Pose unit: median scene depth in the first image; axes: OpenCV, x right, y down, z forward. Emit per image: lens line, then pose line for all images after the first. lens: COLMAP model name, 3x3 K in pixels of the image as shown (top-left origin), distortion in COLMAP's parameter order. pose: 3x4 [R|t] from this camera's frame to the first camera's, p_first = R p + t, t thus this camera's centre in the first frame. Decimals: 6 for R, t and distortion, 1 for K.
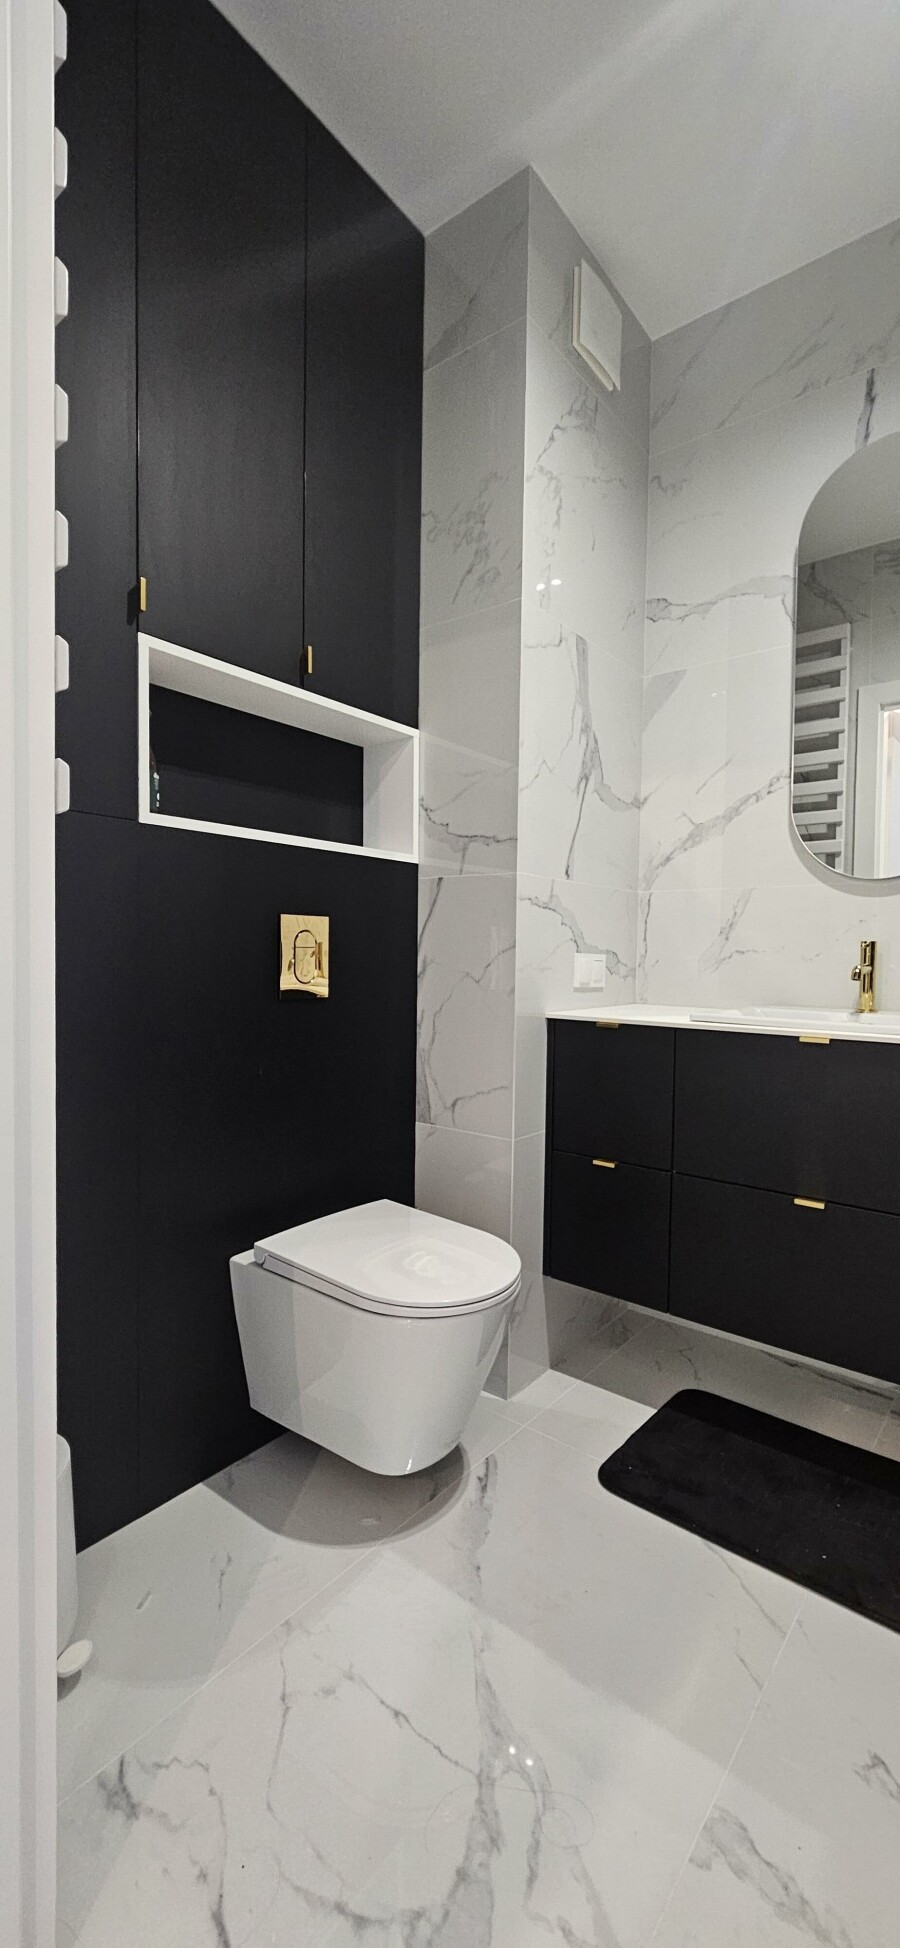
lens RADIAL K [[801.6, 0, 452.1], [0, 801.6, 972.6], [0, 0, 1]] dist [-0.002169, 0.001884]
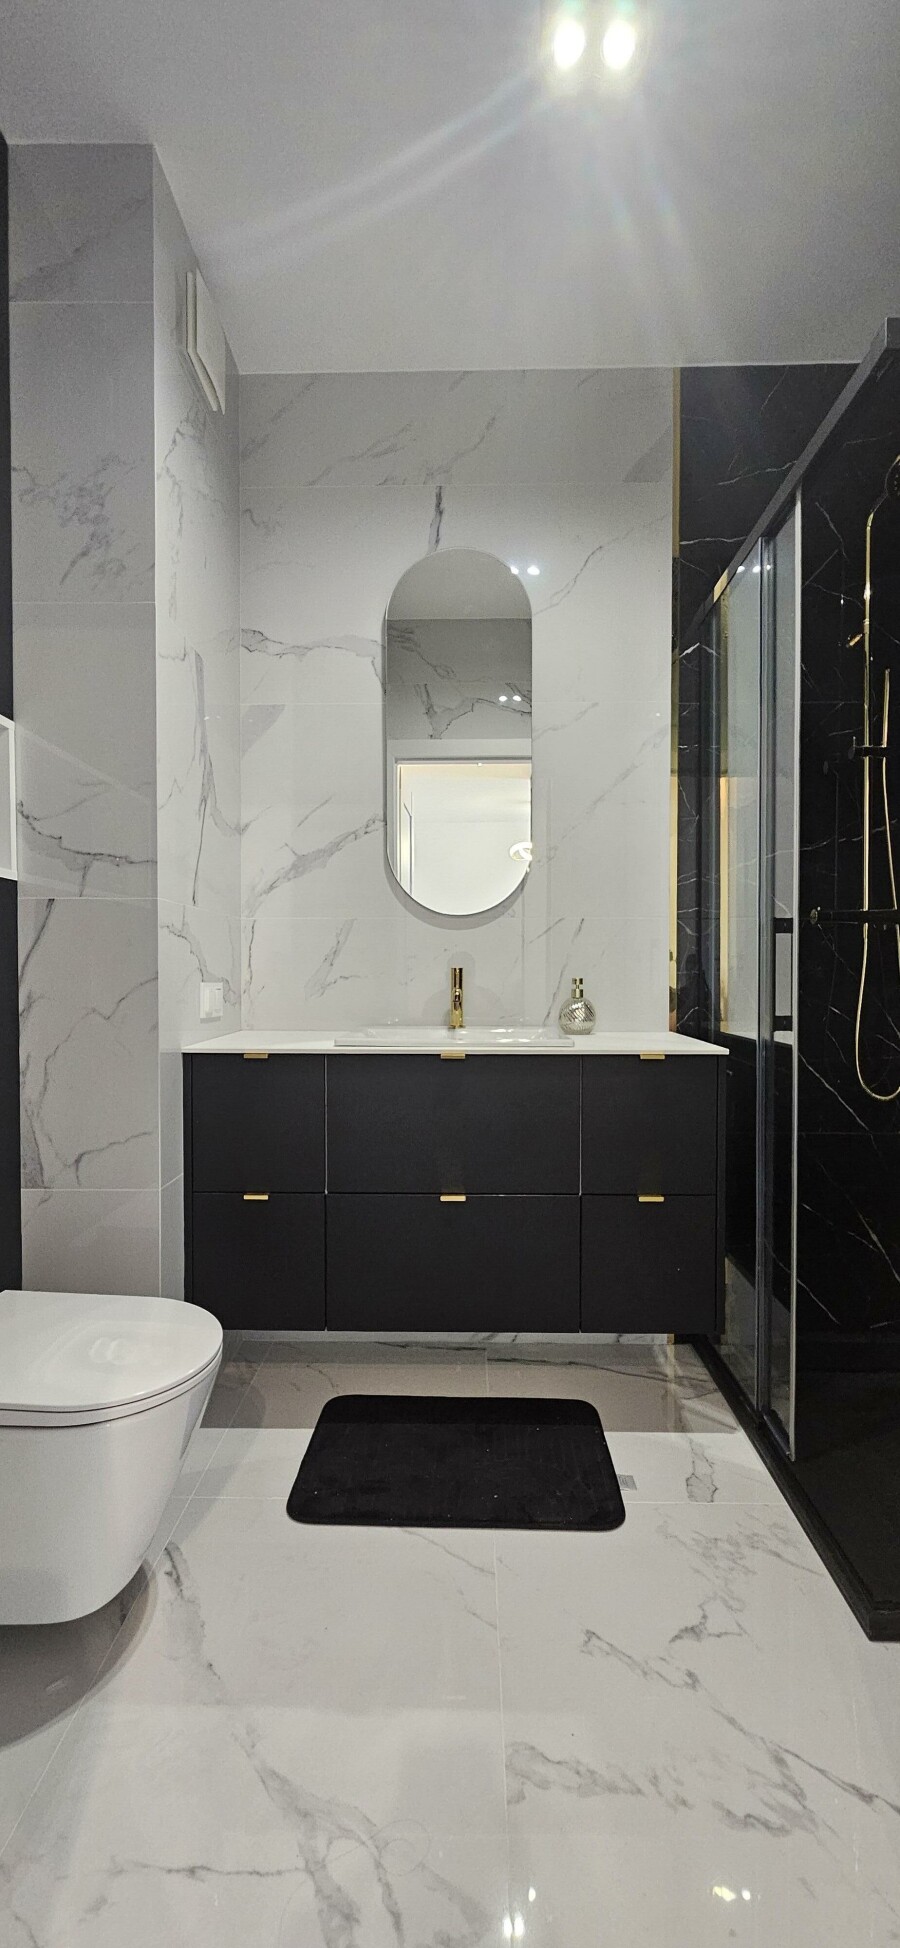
lens RADIAL K [[801.6, 0, 452.1], [0, 801.6, 972.7], [0, 0, 1]] dist [-0.002169, 0.001884]
pose [[0.794084, -0.015899, 0.607600, -0.196168], [0.026798, 0.999602, -0.008867, -0.020203], [-0.607217, 0.023323, 0.794193, 0.060703]]
